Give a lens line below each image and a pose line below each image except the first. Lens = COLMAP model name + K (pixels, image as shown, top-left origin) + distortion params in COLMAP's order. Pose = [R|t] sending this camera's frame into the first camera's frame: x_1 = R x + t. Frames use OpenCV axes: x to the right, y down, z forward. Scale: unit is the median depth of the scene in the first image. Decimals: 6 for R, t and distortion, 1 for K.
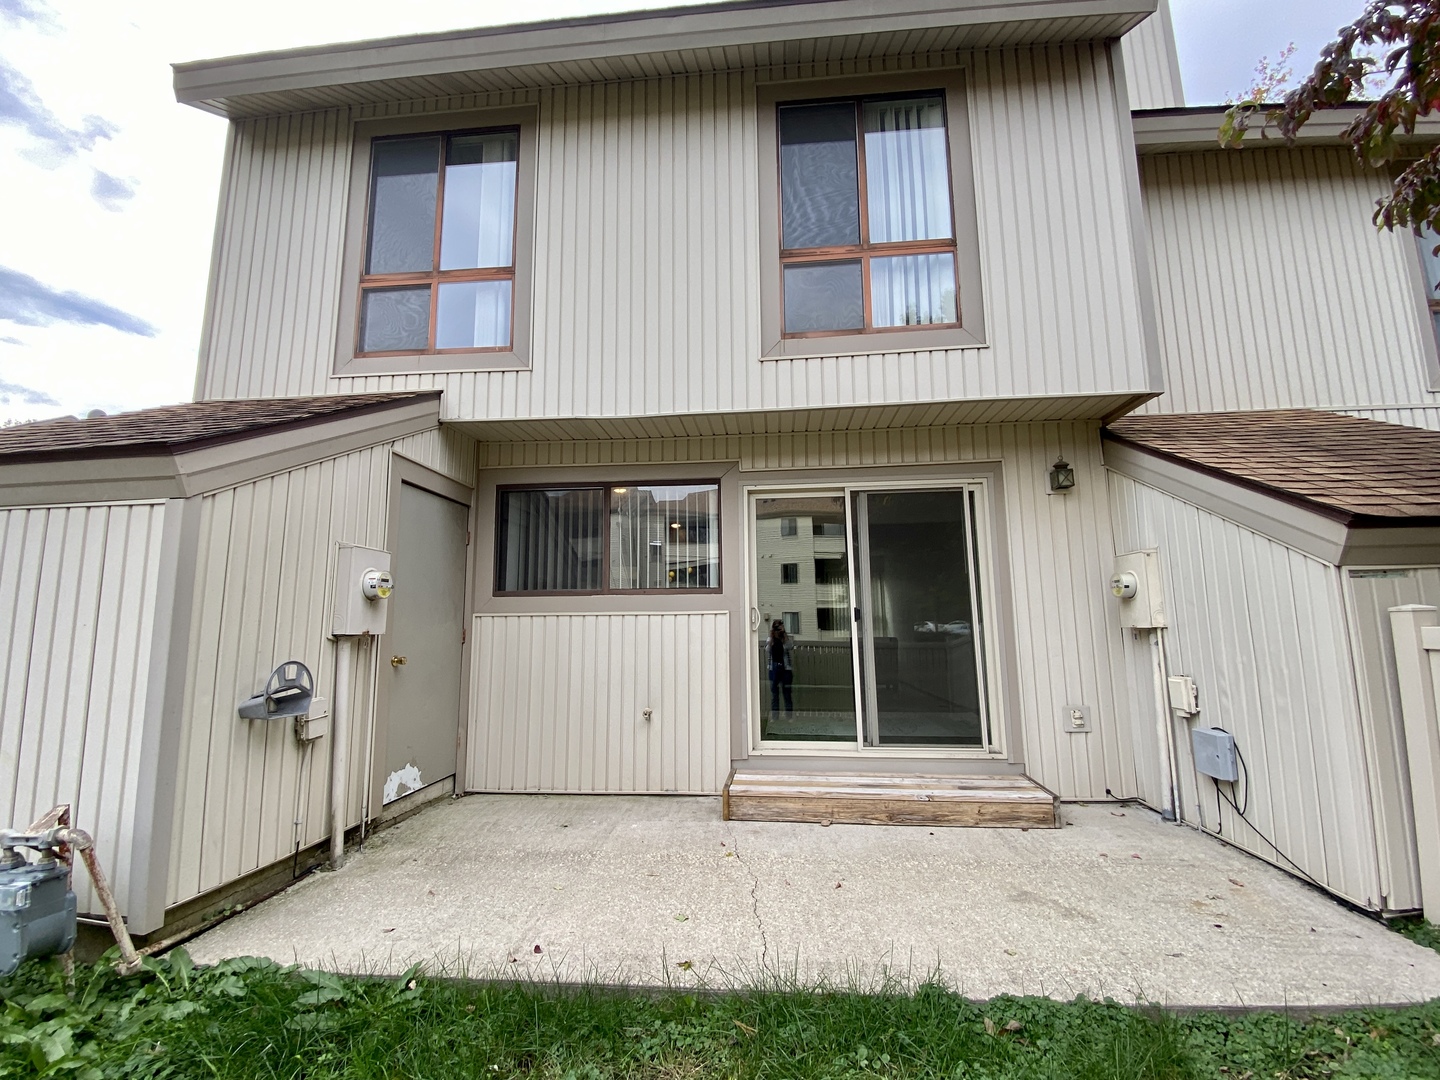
lens RADIAL K [[638.0, 0, 720.0], [0, 638.0, 540.0], [0, 0, 1]] dist [0.001691, -0.008811]
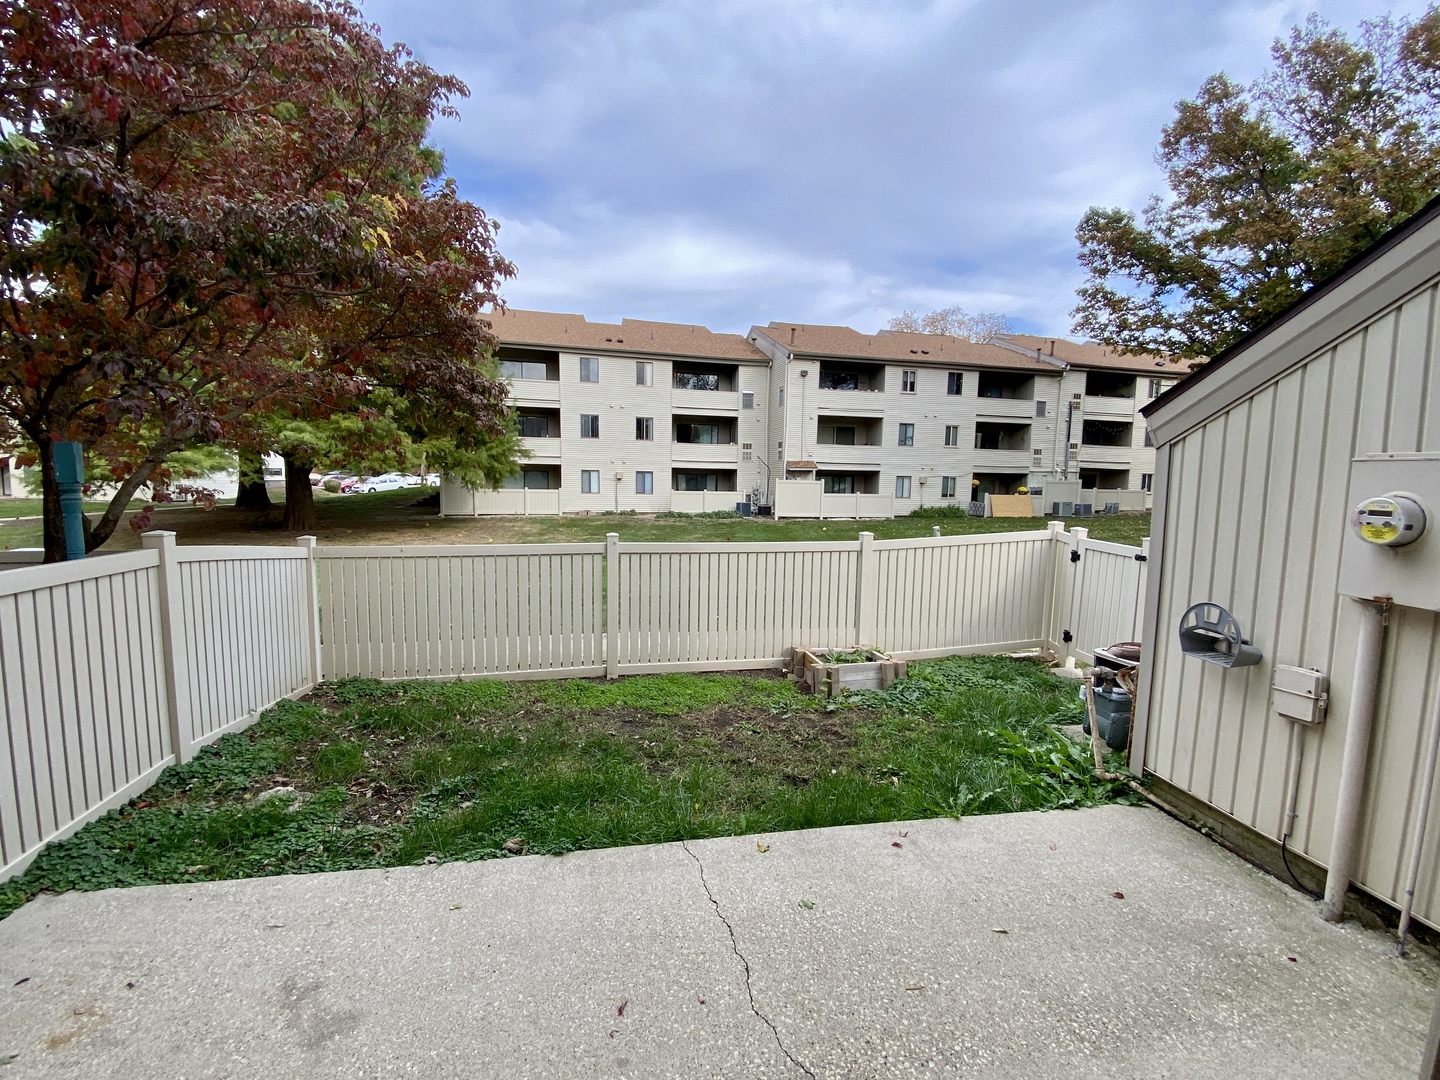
lens RADIAL K [[638.0, 0, 720.0], [0, 638.0, 540.0], [0, 0, 1]] dist [0.001691, -0.008811]
pose [[-0.963400, 0.019619, -0.267349, 0.242700], [0.029381, 0.999038, -0.032563, 0.100805], [0.266453, -0.039226, -0.963049, 1.588010]]
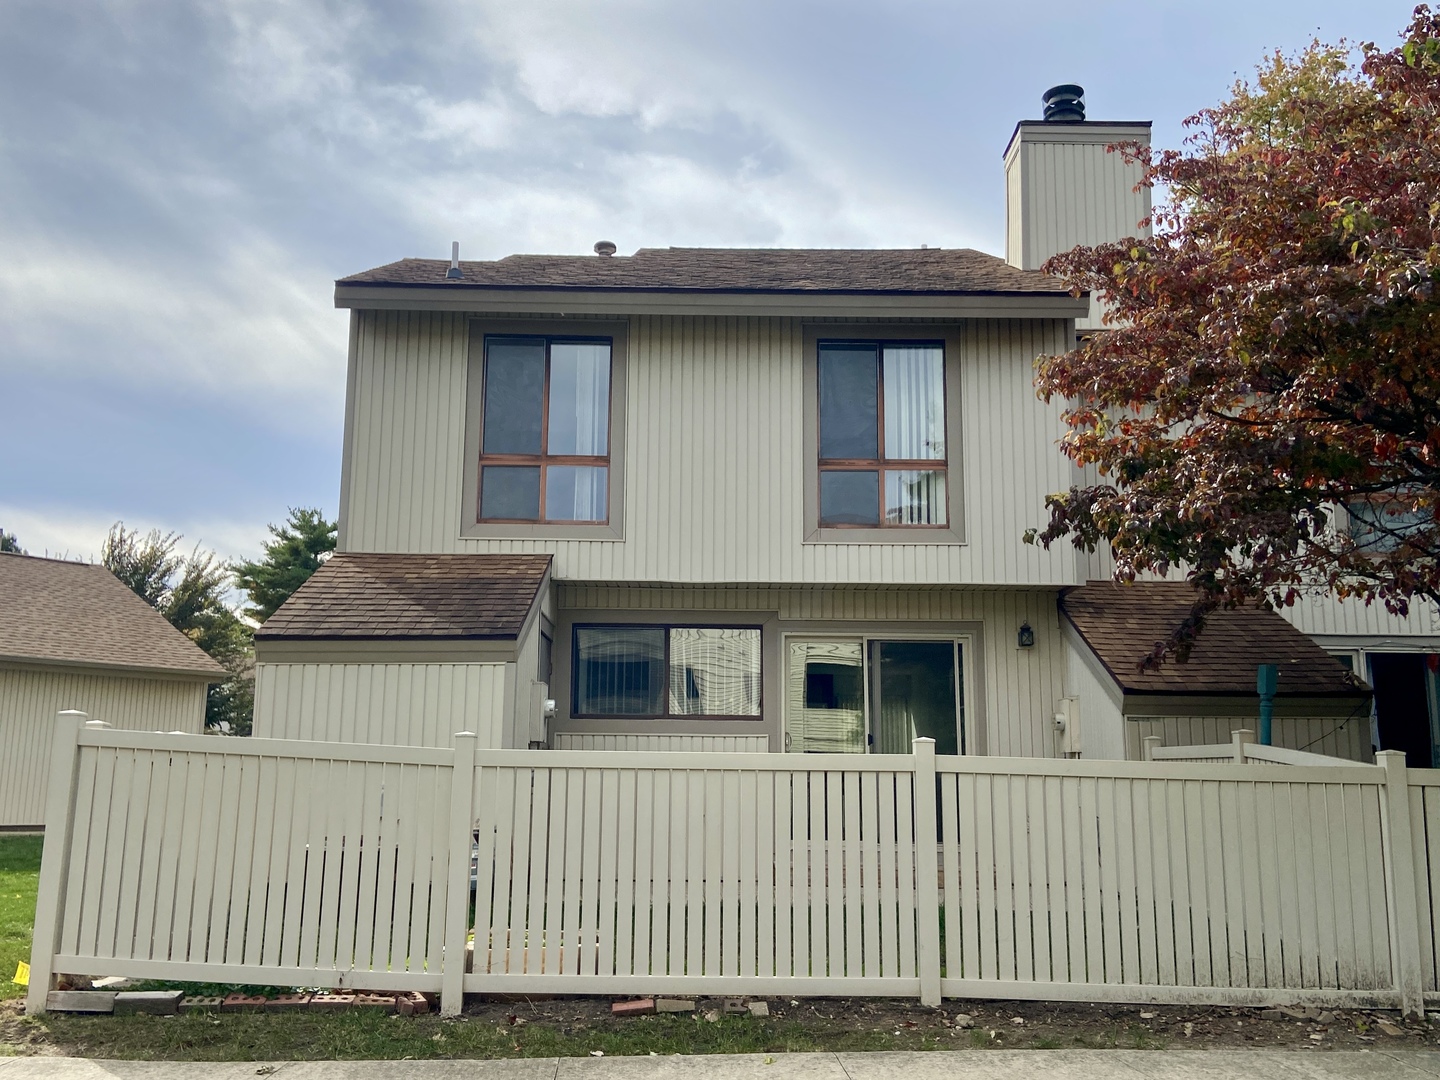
lens RADIAL K [[1337.2, 0, 720.0], [0, 1337.2, 540.0], [0, 0, 1]] dist [0.131969, 0.001664]
pose [[0.995694, 0.032627, 0.086768, -0.333125], [-0.028554, 0.998450, -0.047770, -0.143556], [-0.088192, 0.045087, 0.995083, -1.678785]]
